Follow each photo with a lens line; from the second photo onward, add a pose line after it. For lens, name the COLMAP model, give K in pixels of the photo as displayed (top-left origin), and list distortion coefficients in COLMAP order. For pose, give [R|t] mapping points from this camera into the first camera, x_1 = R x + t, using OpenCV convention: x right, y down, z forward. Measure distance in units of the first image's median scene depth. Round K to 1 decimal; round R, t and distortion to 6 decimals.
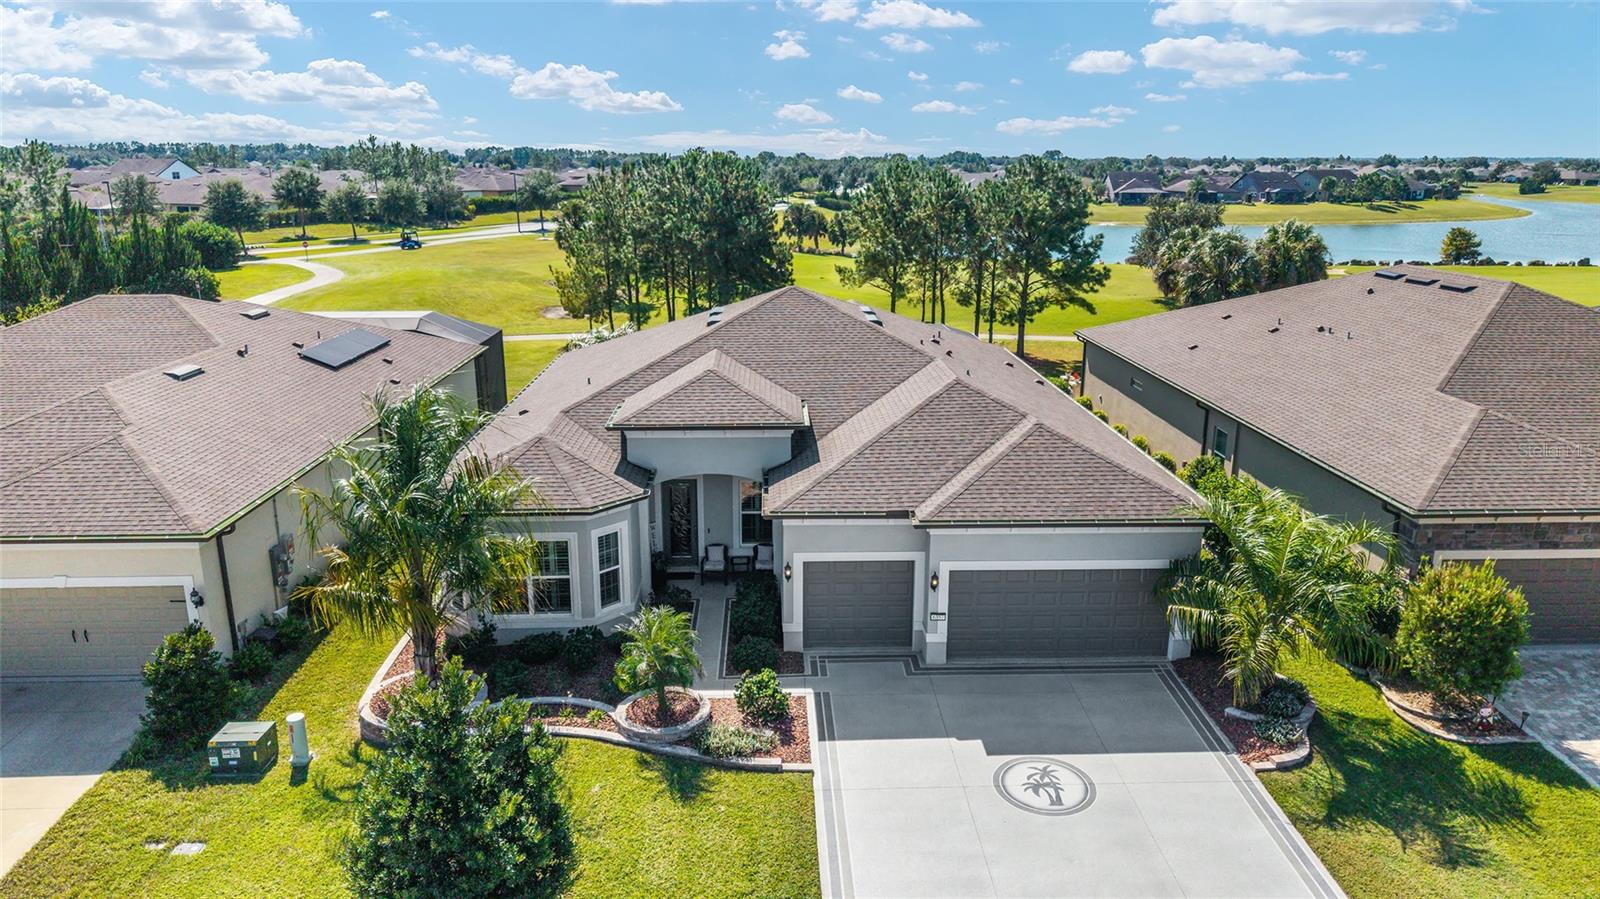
lens RADIAL K [[1078.6, 0, 800.0], [0, 1078.6, 449.5], [0, 0, 1]] dist [0.001899, -0.003743]
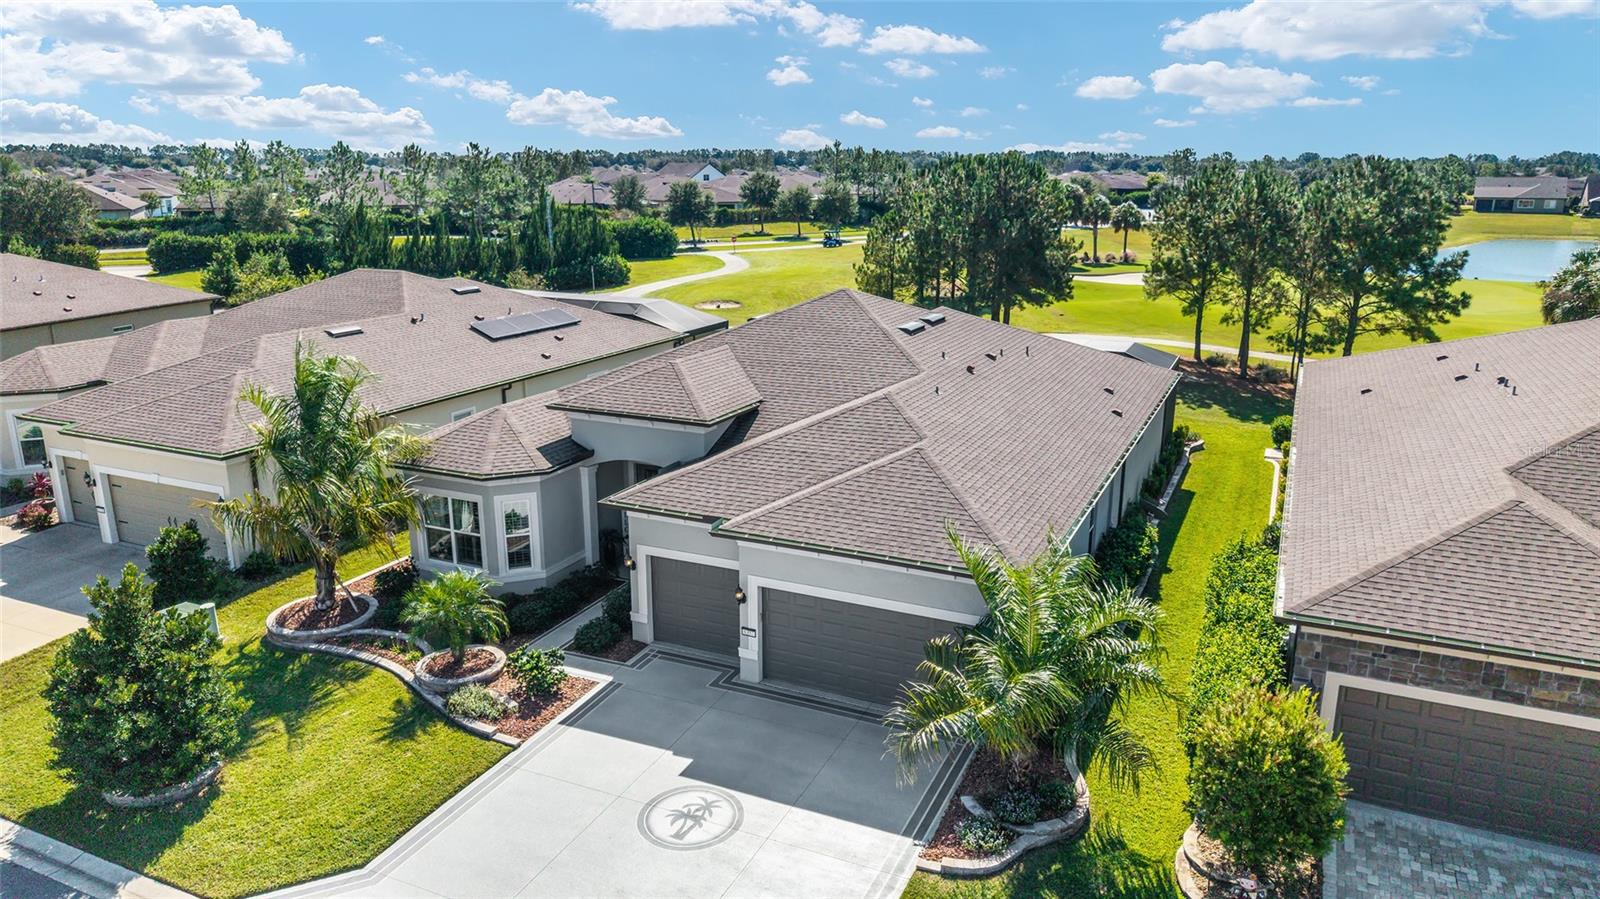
lens RADIAL K [[1078.6, 0, 800.0], [0, 1078.6, 449.5], [0, 0, 1]] dist [0.001899, -0.003743]
pose [[0.888431, 0.114876, -0.444403, 0.574689], [-0.116425, 0.992912, 0.023911, -0.035366], [0.443999, 0.030496, 0.895508, 0.152338]]
